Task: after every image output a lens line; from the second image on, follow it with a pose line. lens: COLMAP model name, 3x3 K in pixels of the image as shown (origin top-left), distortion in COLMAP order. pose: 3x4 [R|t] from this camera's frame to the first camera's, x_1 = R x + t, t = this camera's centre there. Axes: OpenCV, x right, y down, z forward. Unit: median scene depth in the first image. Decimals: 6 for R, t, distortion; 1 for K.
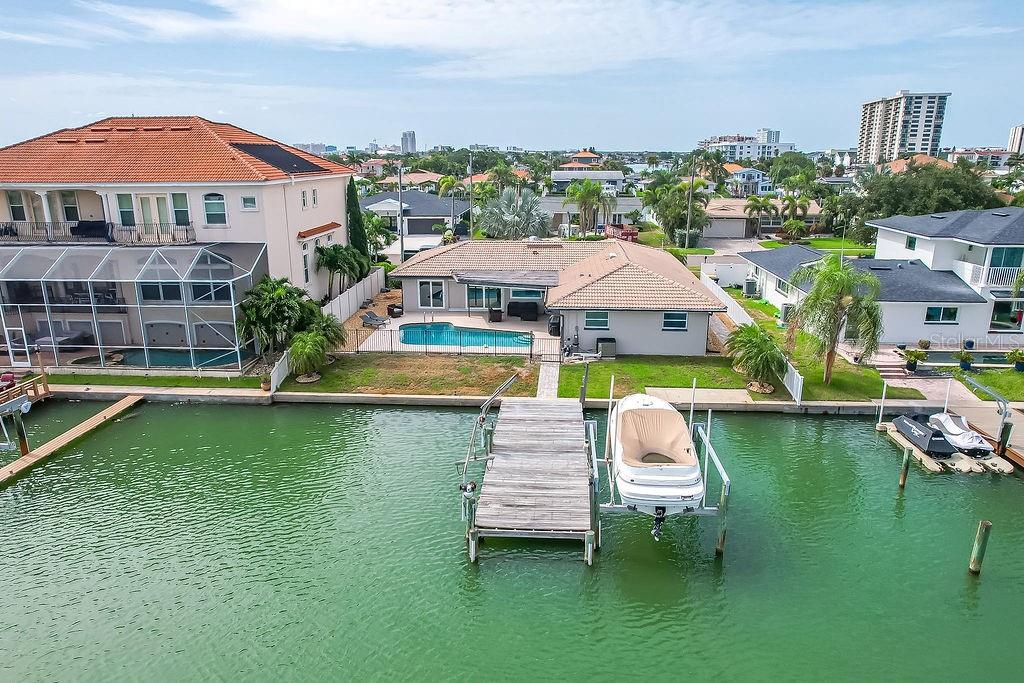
lens RADIAL K [[688.9, 0, 512.0], [0, 688.9, 341.5], [0, 0, 1]] dist [-0.069659, 0.056700]
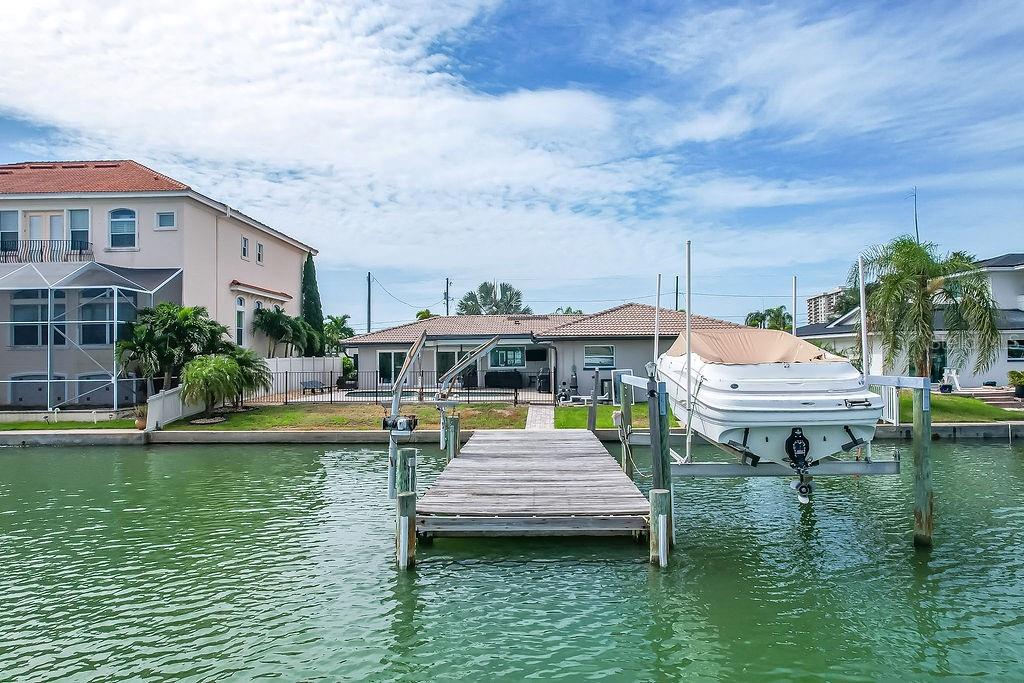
lens RADIAL K [[652.4, 0, 512.0], [0, 652.4, 341.5], [0, 0, 1]] dist [-0.072378, 0.059691]
pose [[0.999416, -0.008780, 0.033022, 0.000772], [0.017999, 0.956740, -0.290388, 0.163196], [-0.029044, 0.290813, 0.956339, 0.295502]]
